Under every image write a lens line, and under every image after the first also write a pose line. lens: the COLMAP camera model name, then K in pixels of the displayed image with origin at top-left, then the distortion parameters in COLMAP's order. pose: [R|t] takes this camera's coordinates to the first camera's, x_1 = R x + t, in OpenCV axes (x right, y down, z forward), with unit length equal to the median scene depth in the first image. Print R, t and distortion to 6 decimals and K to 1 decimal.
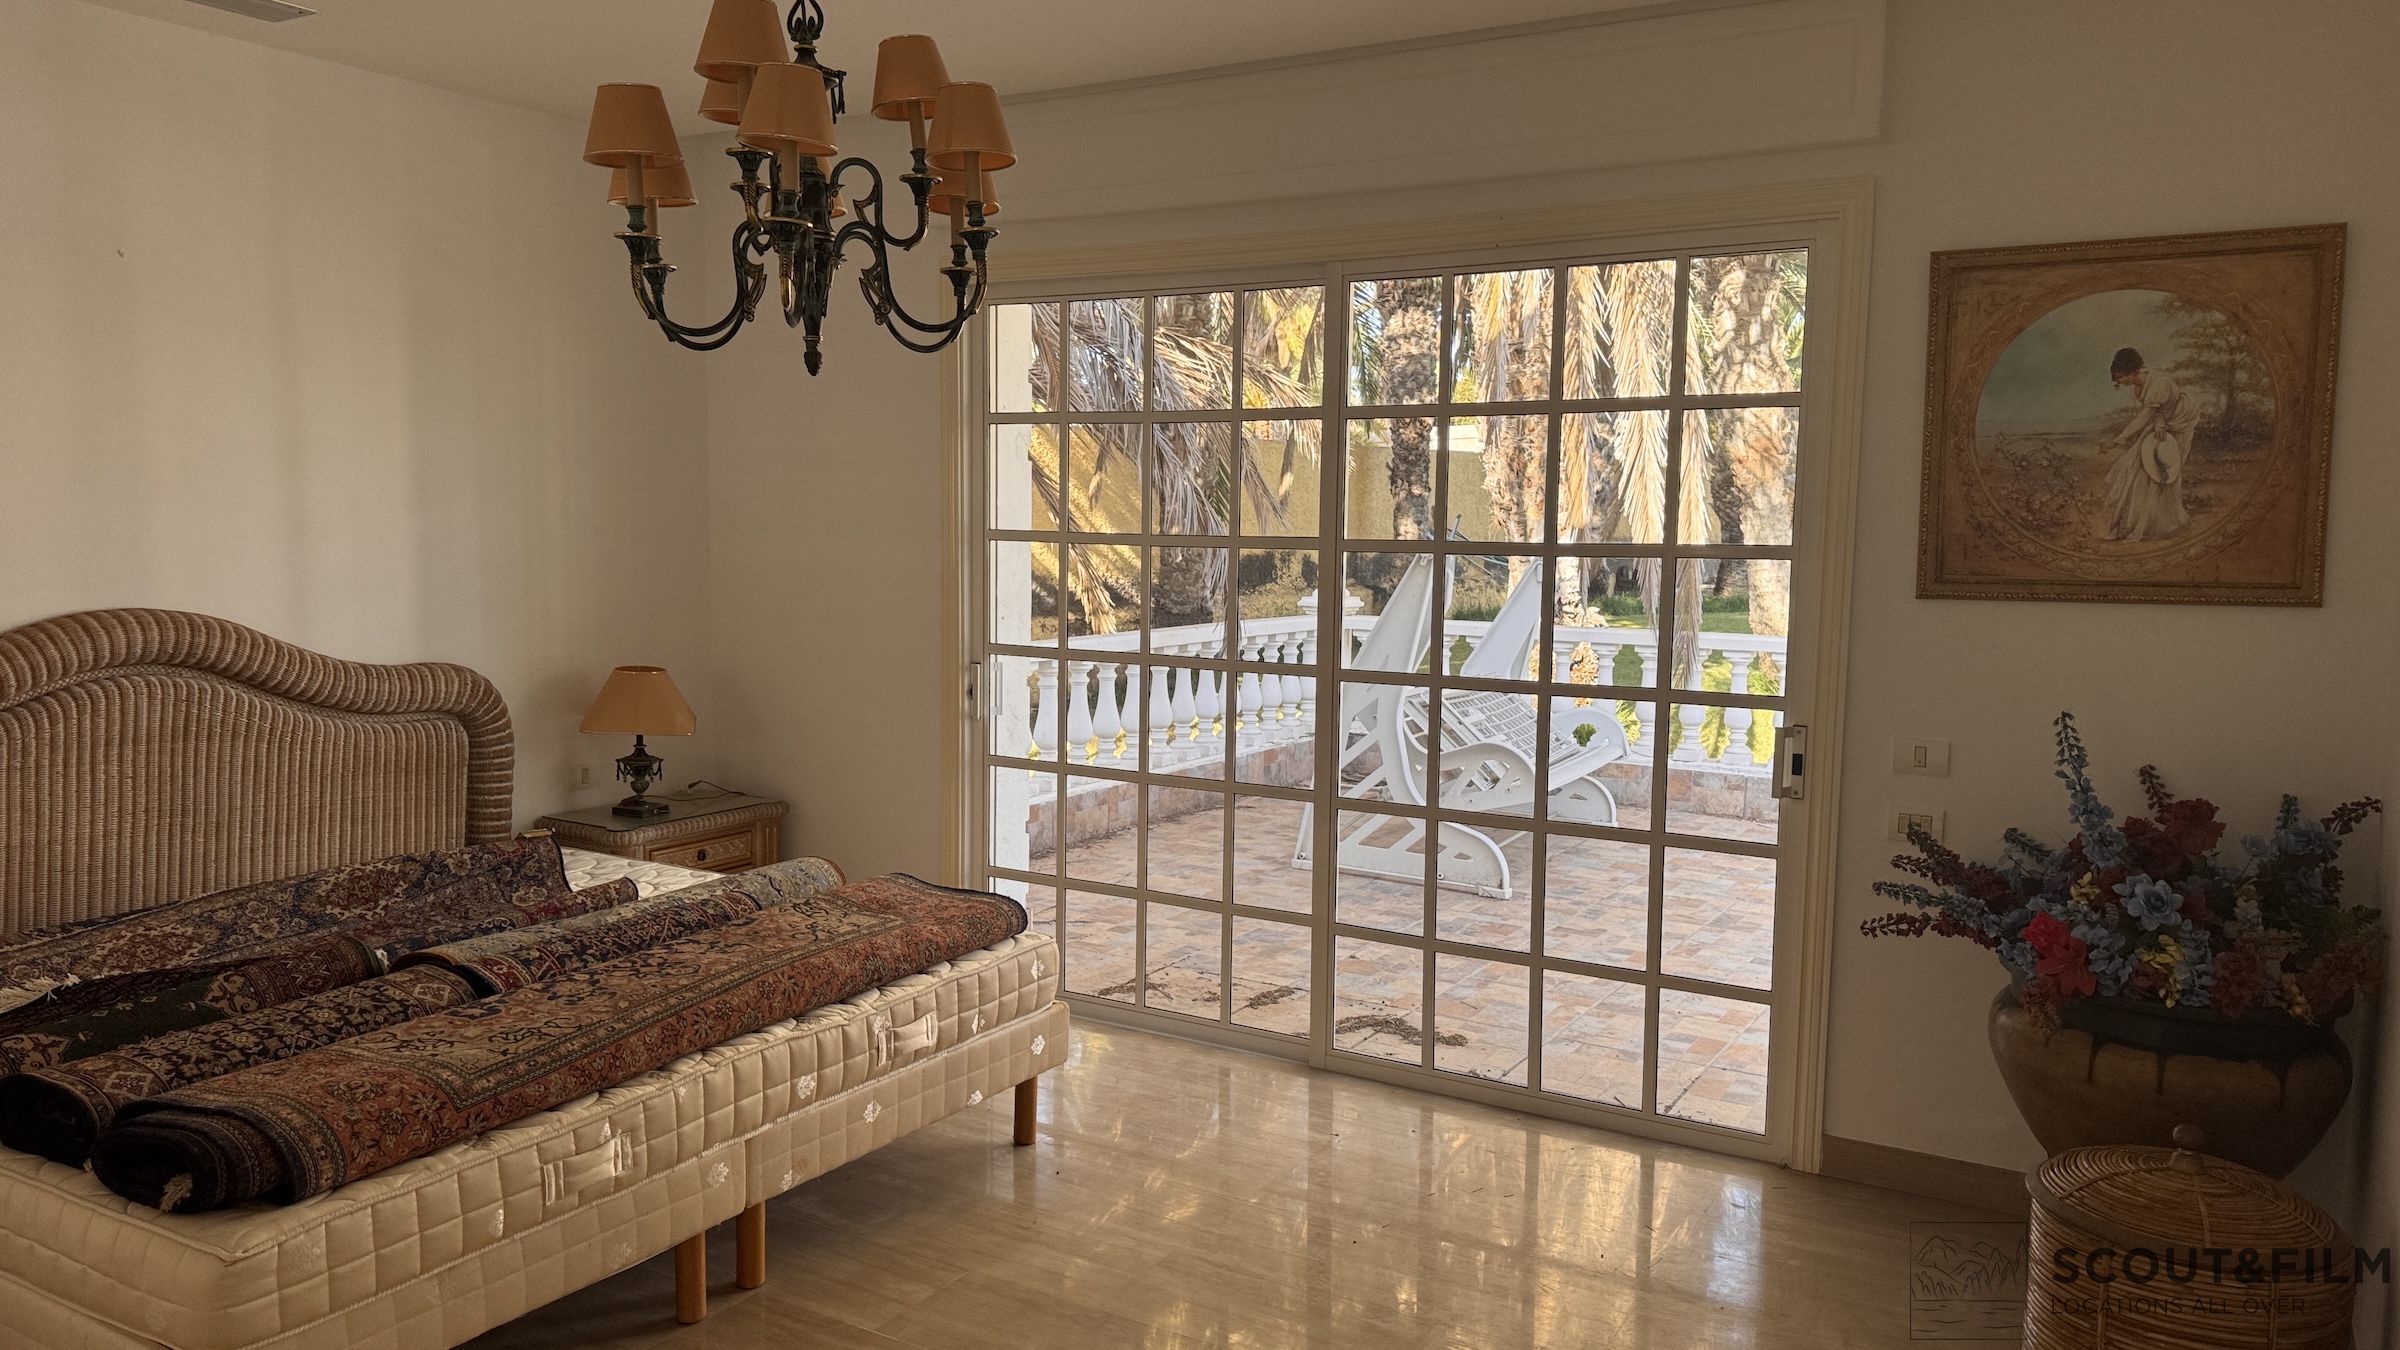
lens RADIAL K [[1657.4, 0, 1200.0], [0, 1657.4, 675.0], [0, 0, 1]] dist [-0.000382, -0.004145]
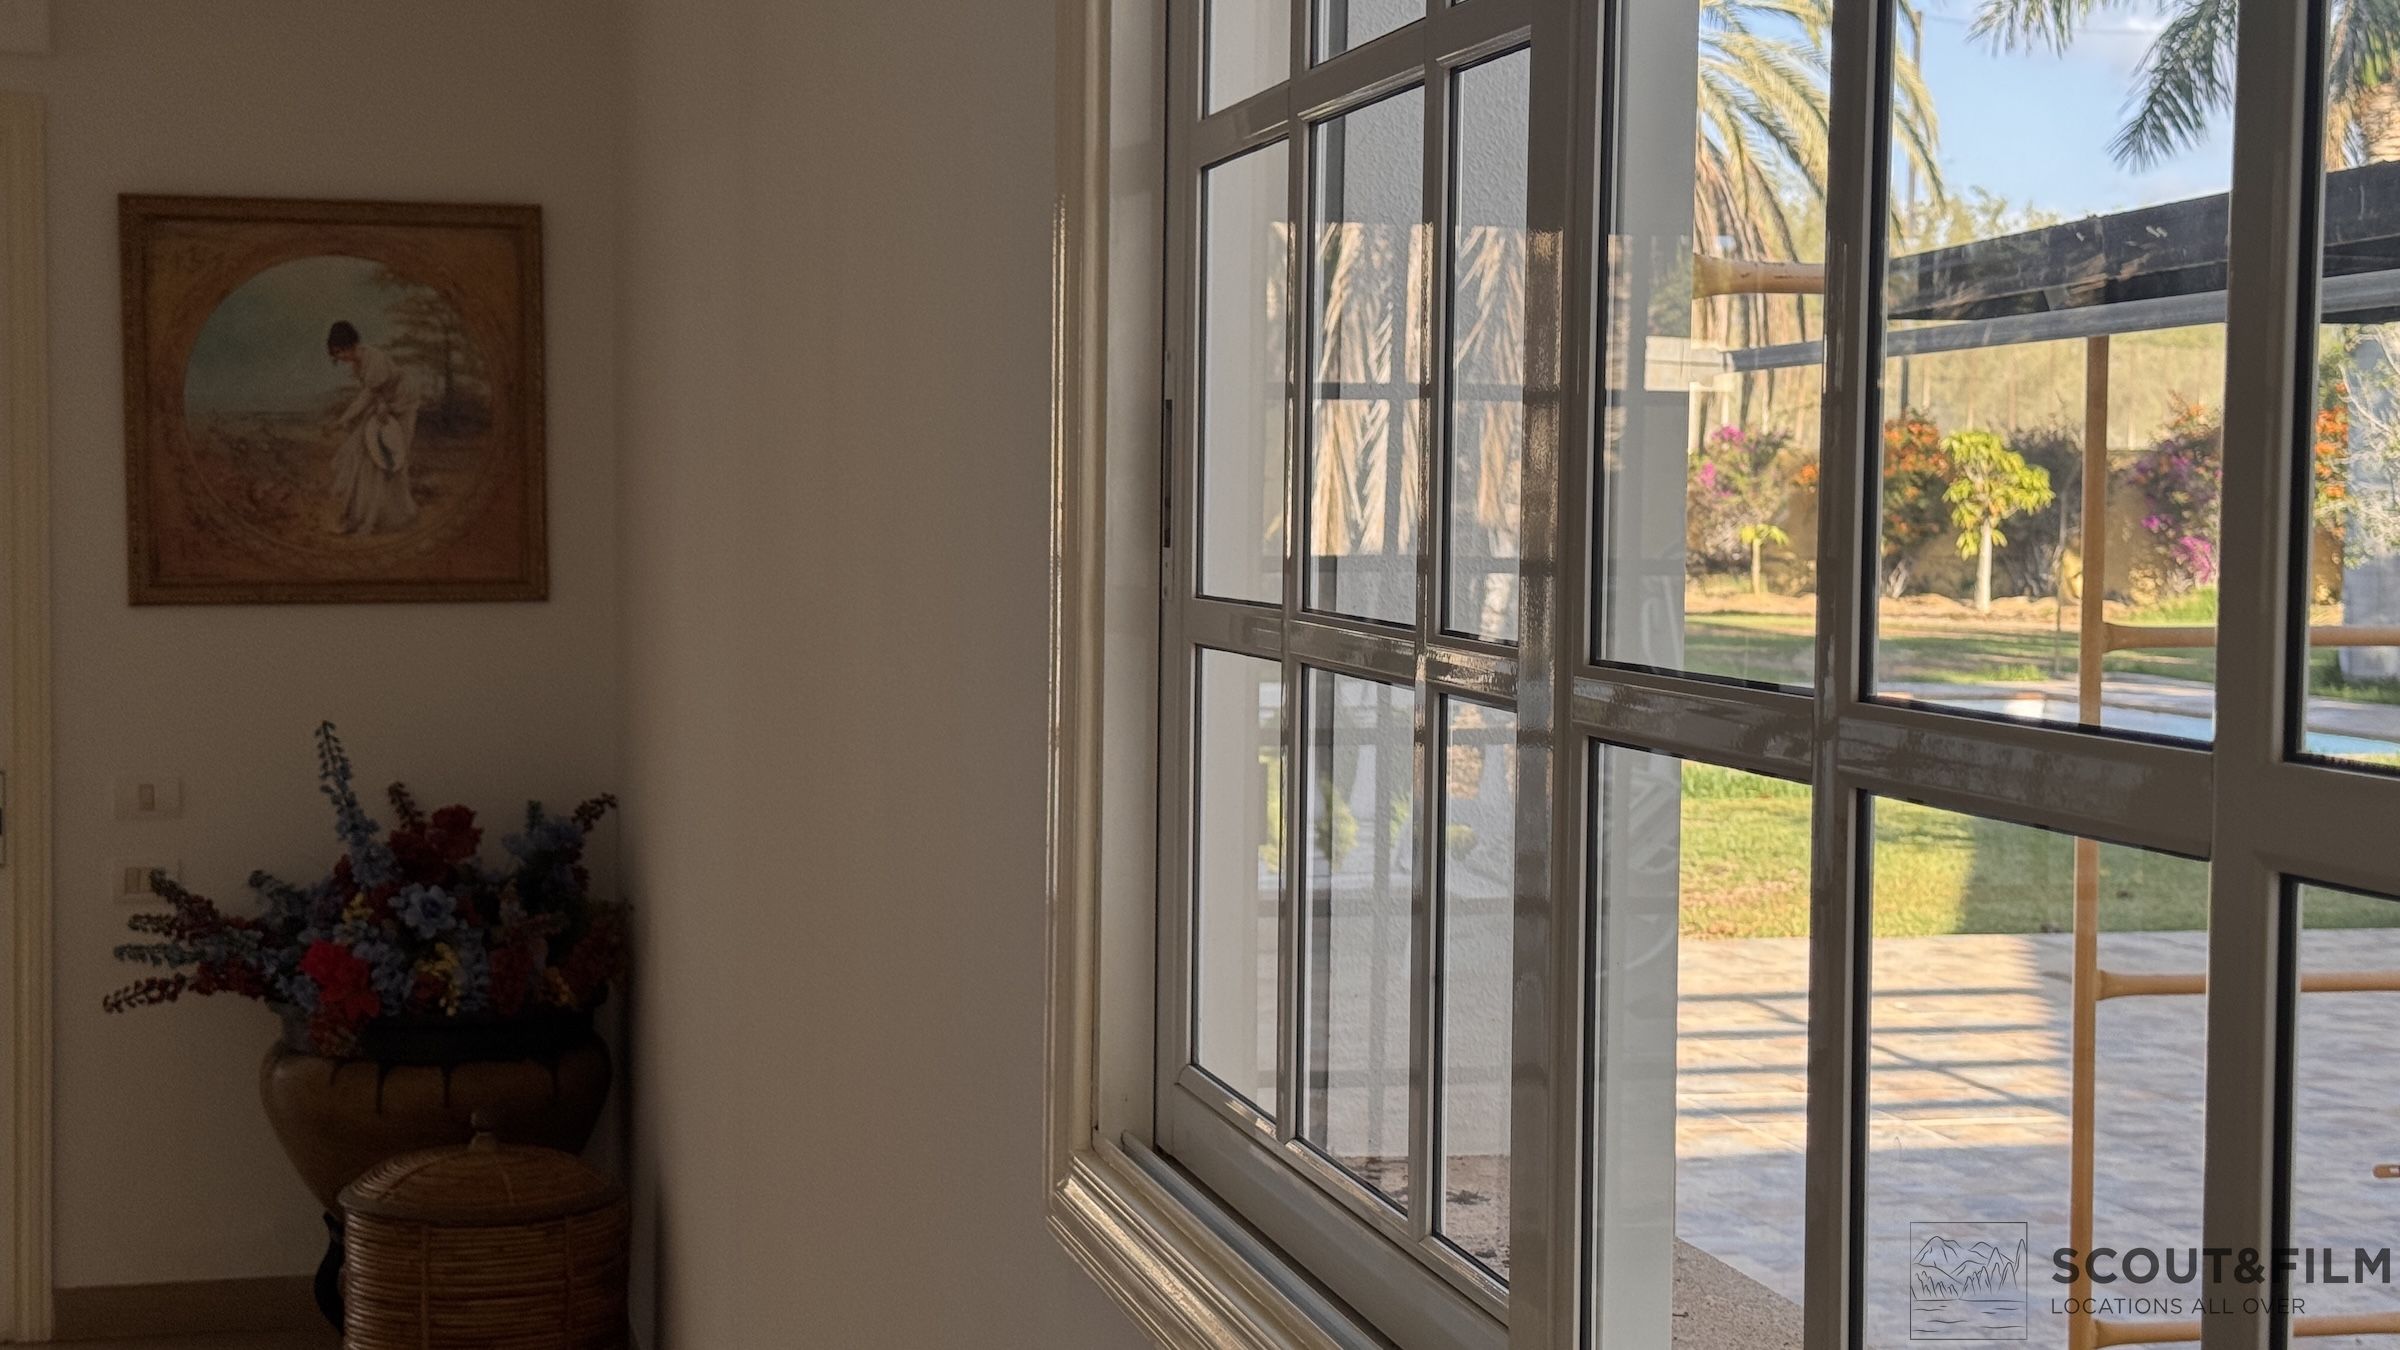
lens RADIAL K [[3290.2, 0, 1200.0], [0, 3290.2, 675.0], [0, 0, 1]] dist [0.174818, 0.011732]
pose [[0.689060, -0.047519, 0.723145, -0.447900], [0.072943, 0.997328, -0.003969, 0.036494], [-0.721024, 0.055483, 0.690685, -0.589061]]
